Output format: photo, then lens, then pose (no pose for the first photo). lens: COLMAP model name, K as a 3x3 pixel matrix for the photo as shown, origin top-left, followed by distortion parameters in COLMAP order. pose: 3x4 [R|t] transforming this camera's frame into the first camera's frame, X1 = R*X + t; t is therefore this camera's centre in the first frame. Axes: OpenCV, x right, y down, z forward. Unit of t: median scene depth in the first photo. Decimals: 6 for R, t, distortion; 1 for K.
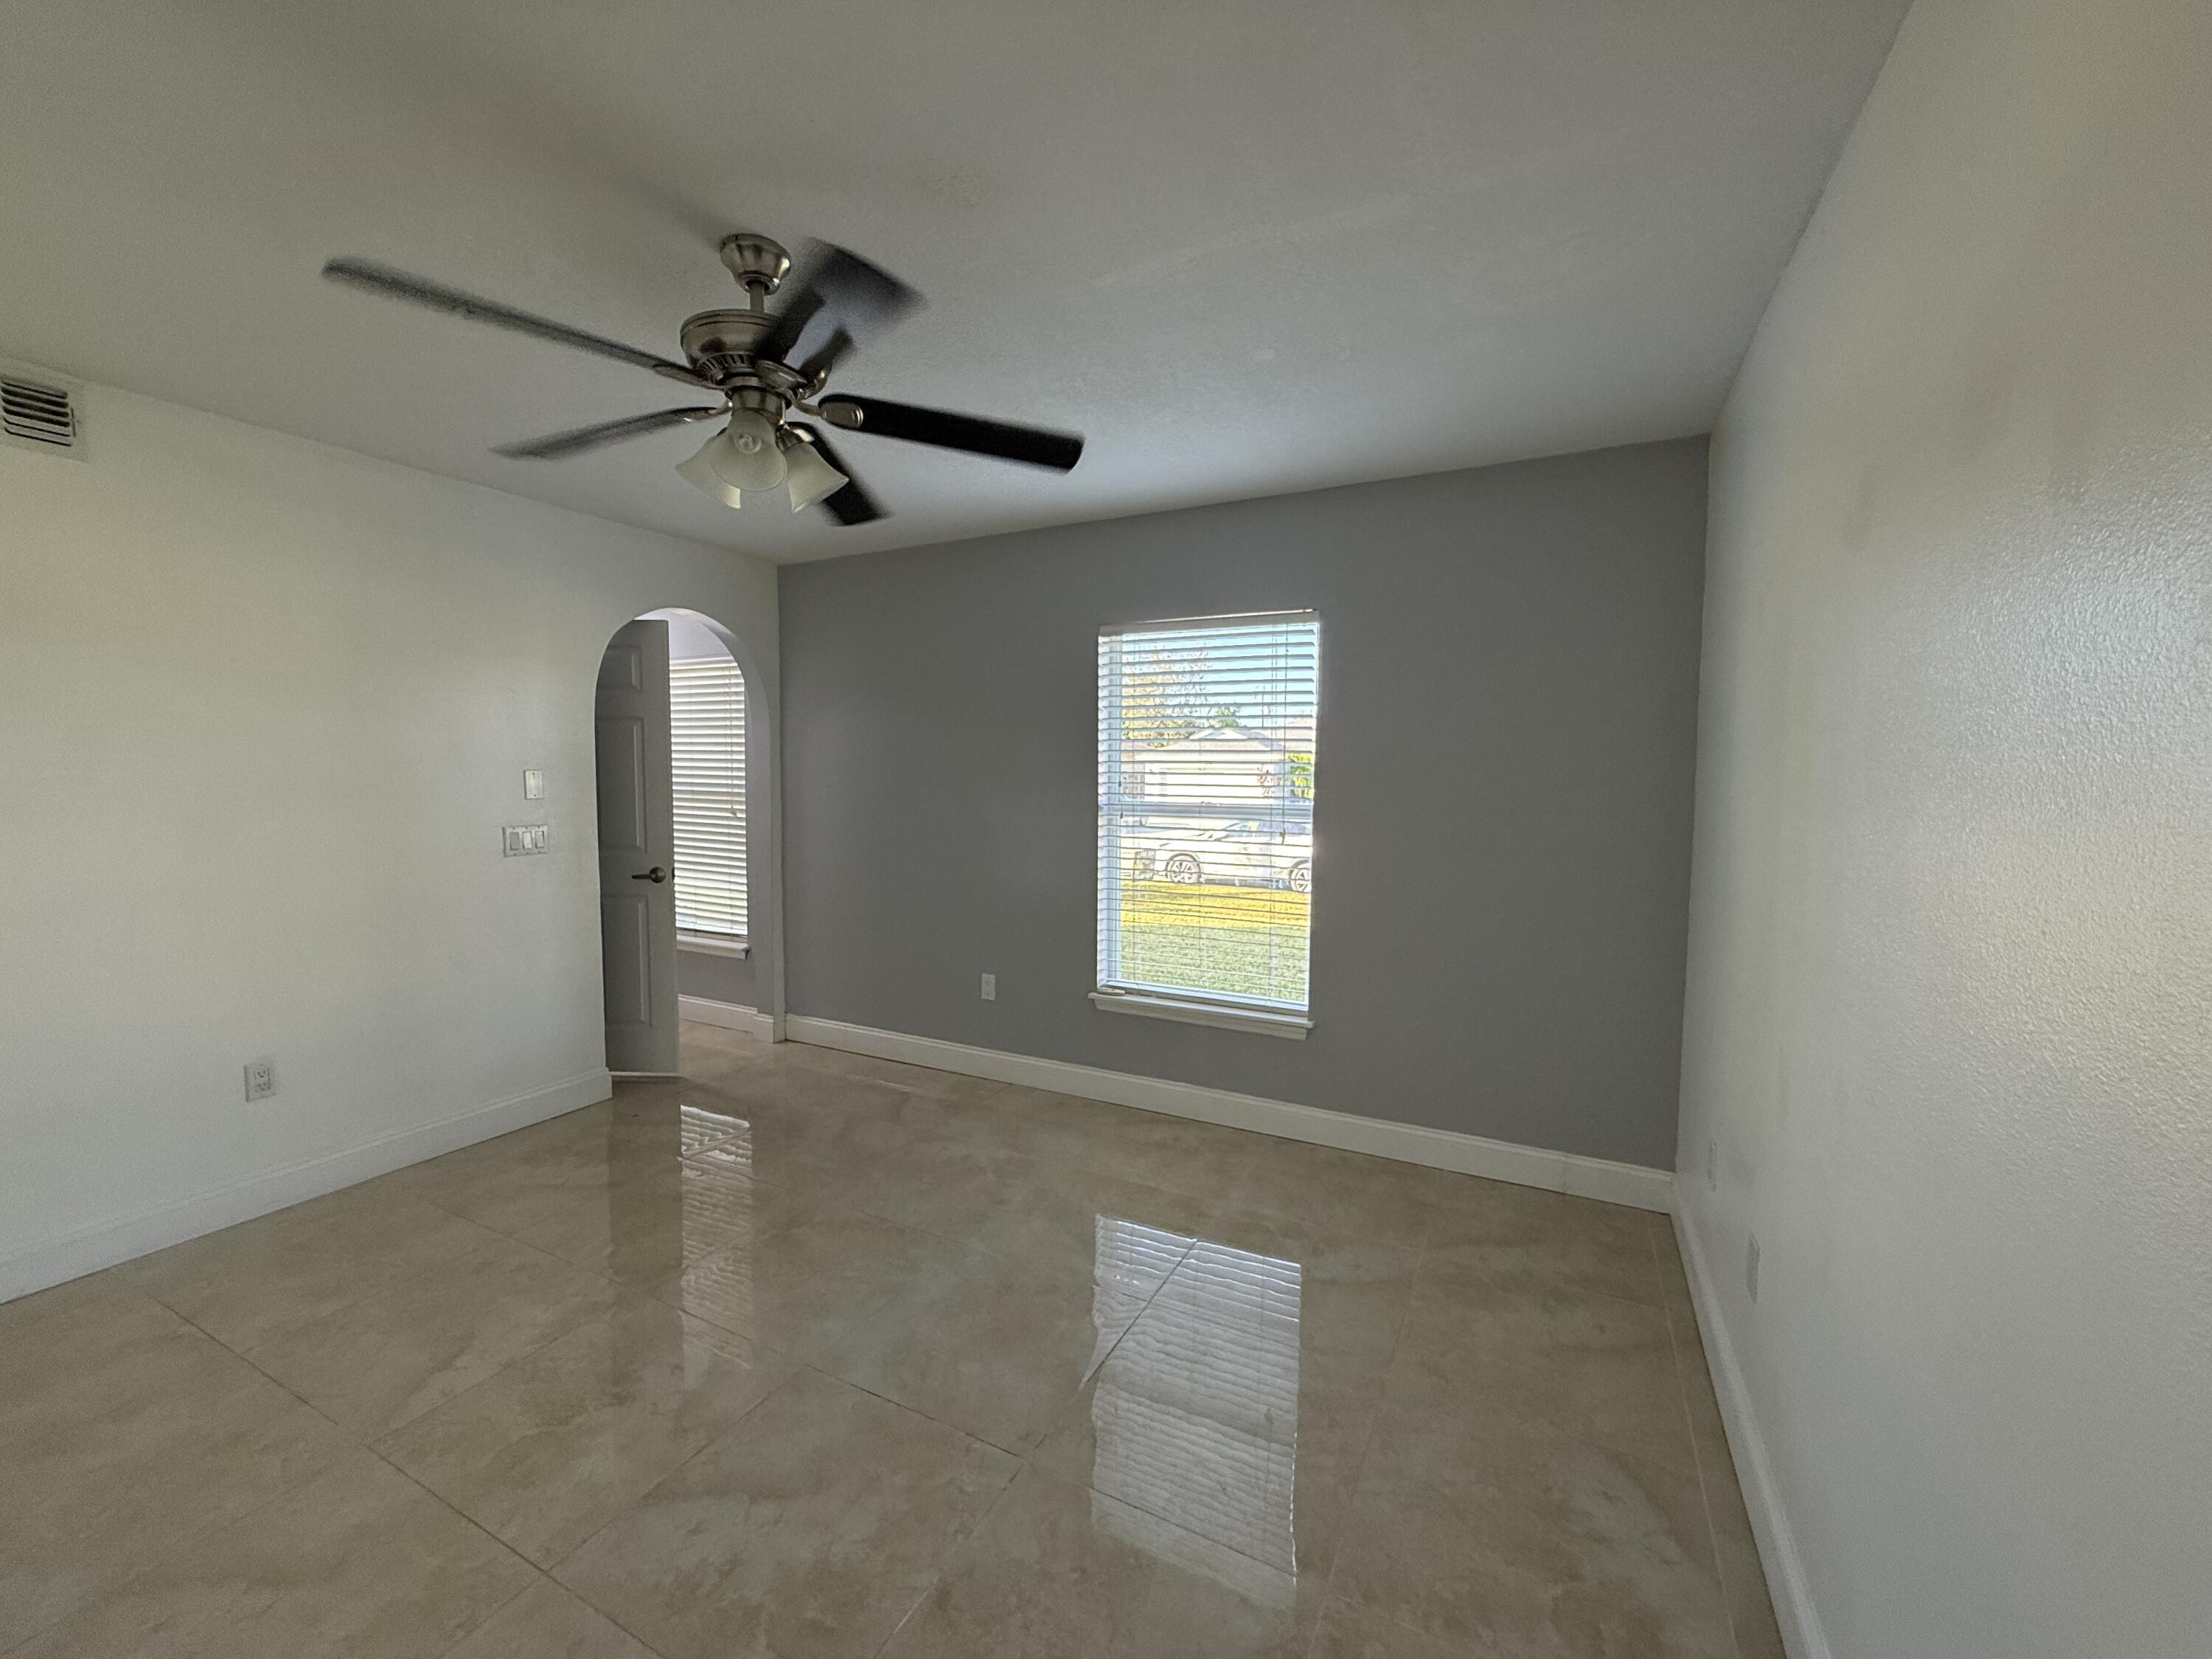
lens RADIAL K [[883.9, 0, 1115.4], [0, 883.9, 830.6], [0, 0, 1]] dist [0.001358, 0.000096]
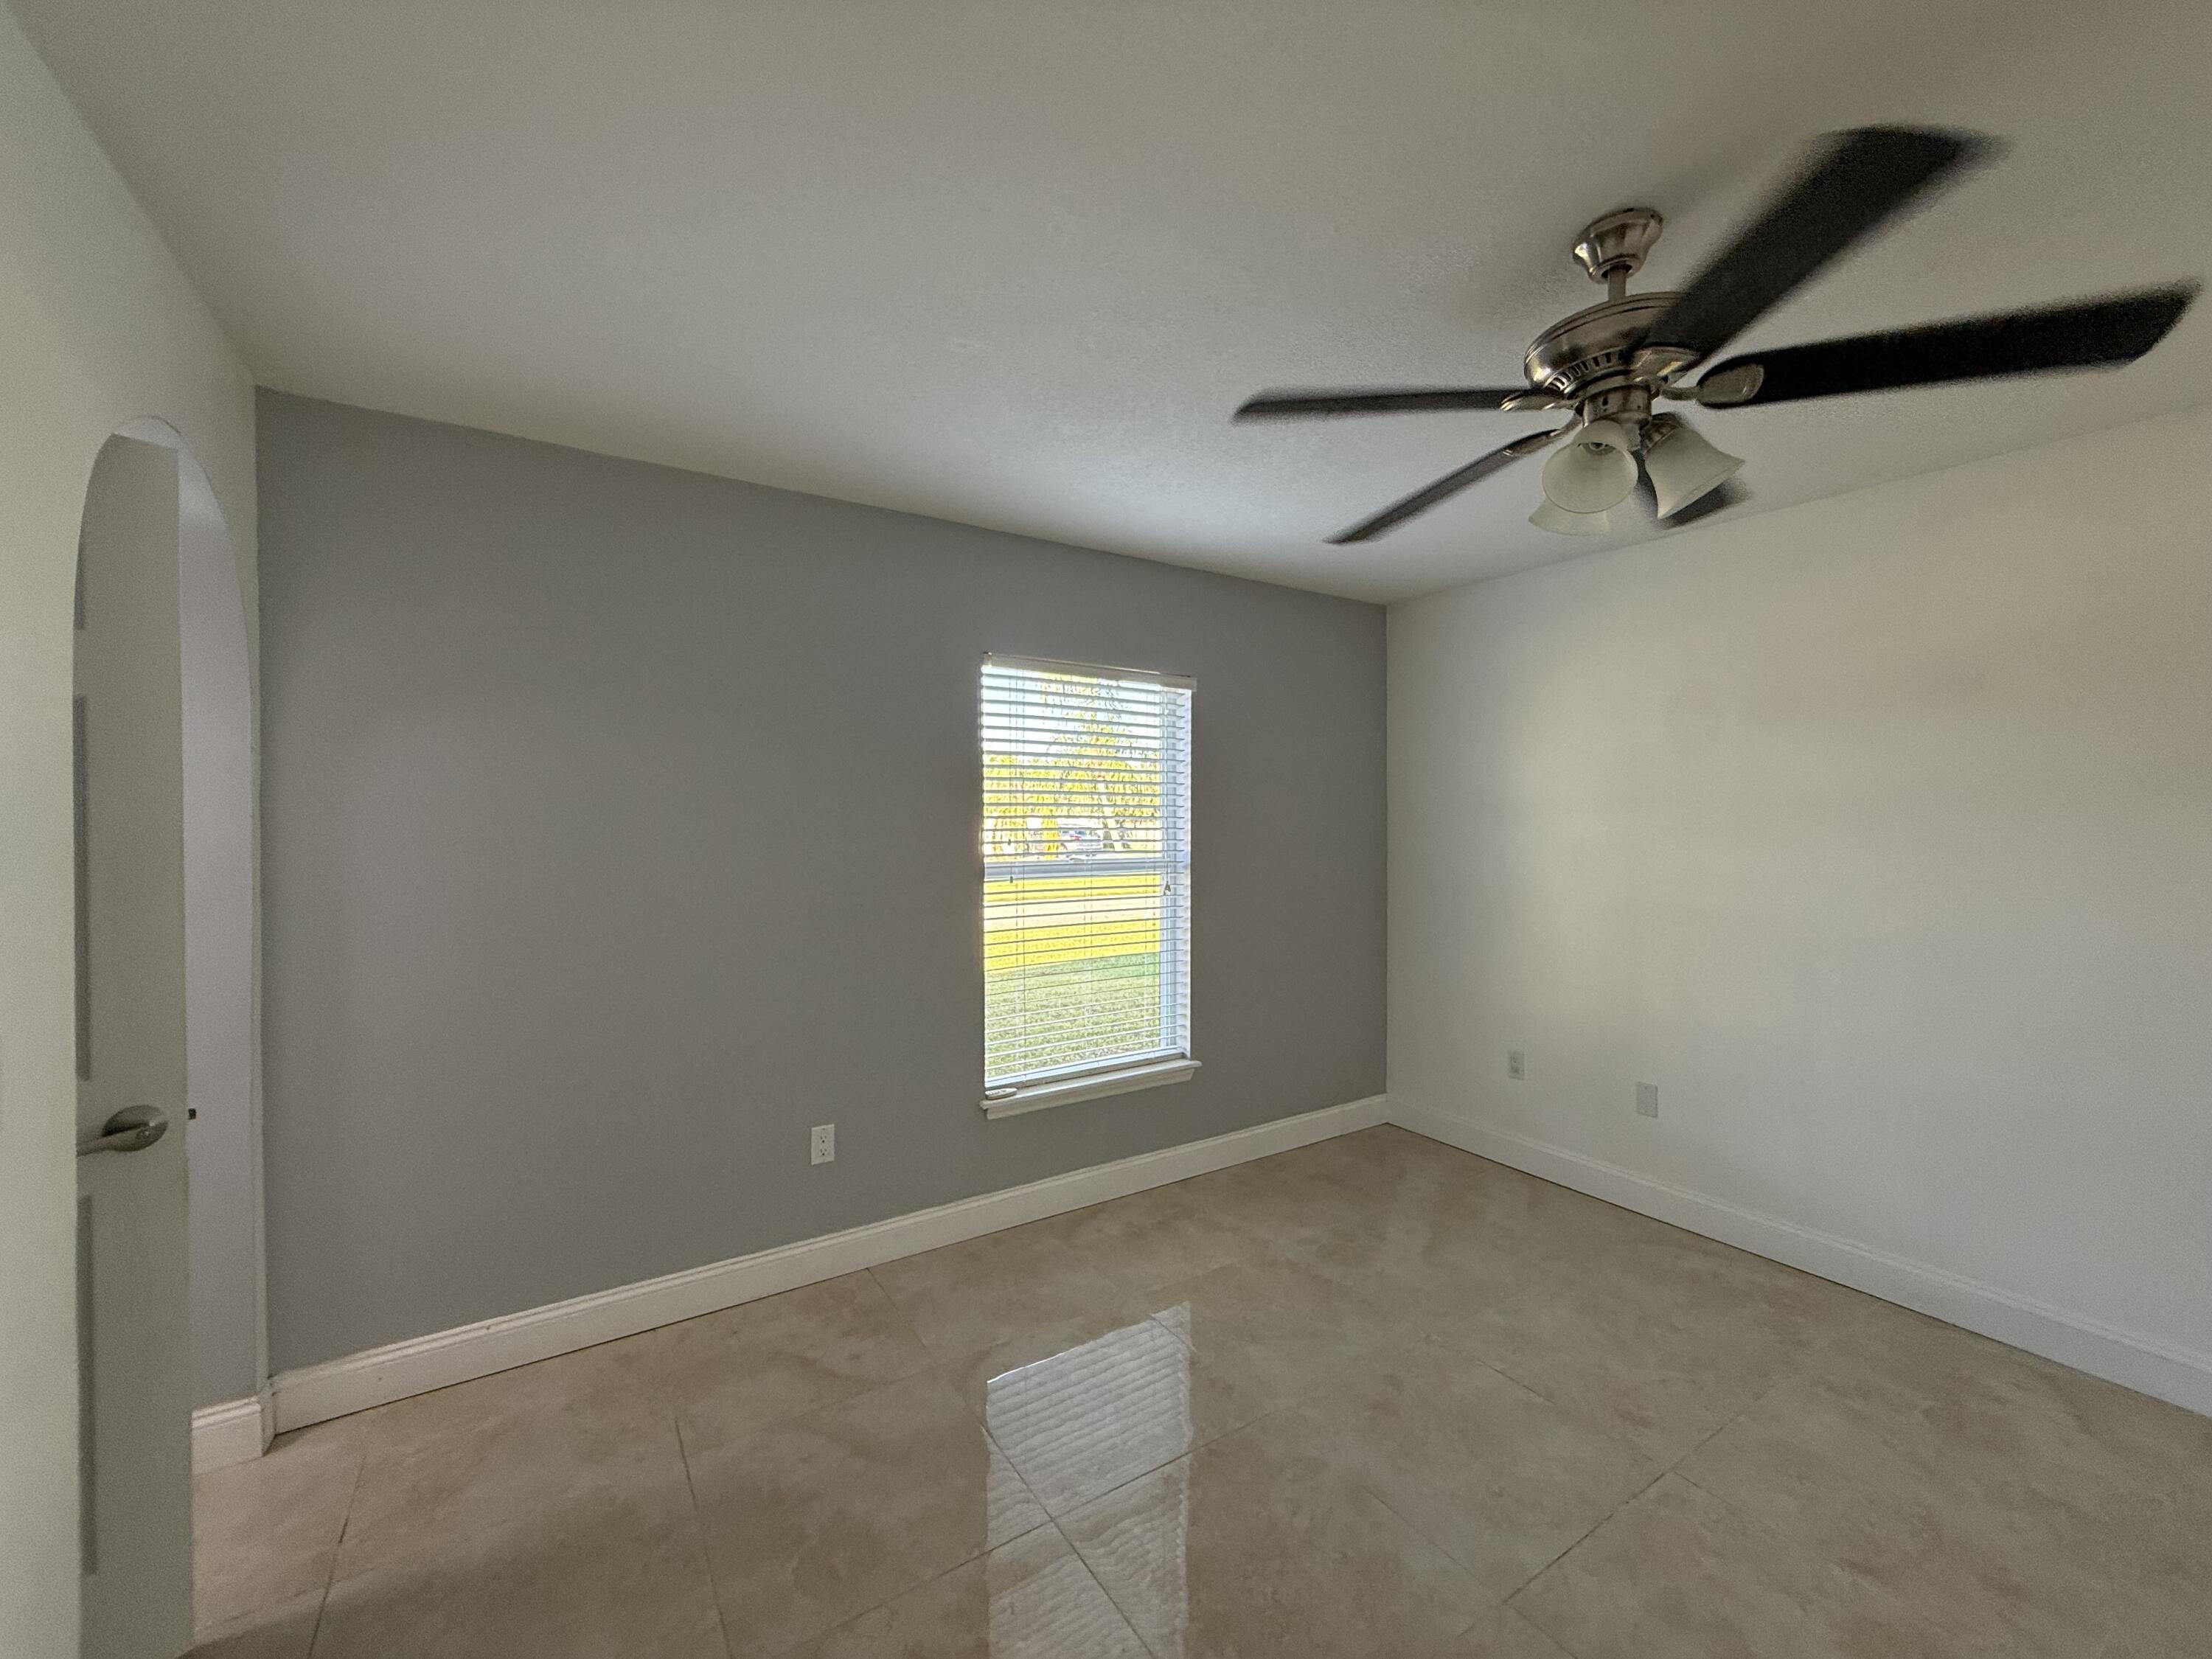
lens RADIAL K [[883.9, 0, 1091.7], [0, 883.9, 827.2], [0, 0, 1]] dist [0.001358, 0.000096]
pose [[0.508897, -0.018067, 0.860638, -0.734672], [0.063073, 0.997875, -0.016348, -0.051803], [-0.858513, 0.062603, 0.508956, 0.539002]]
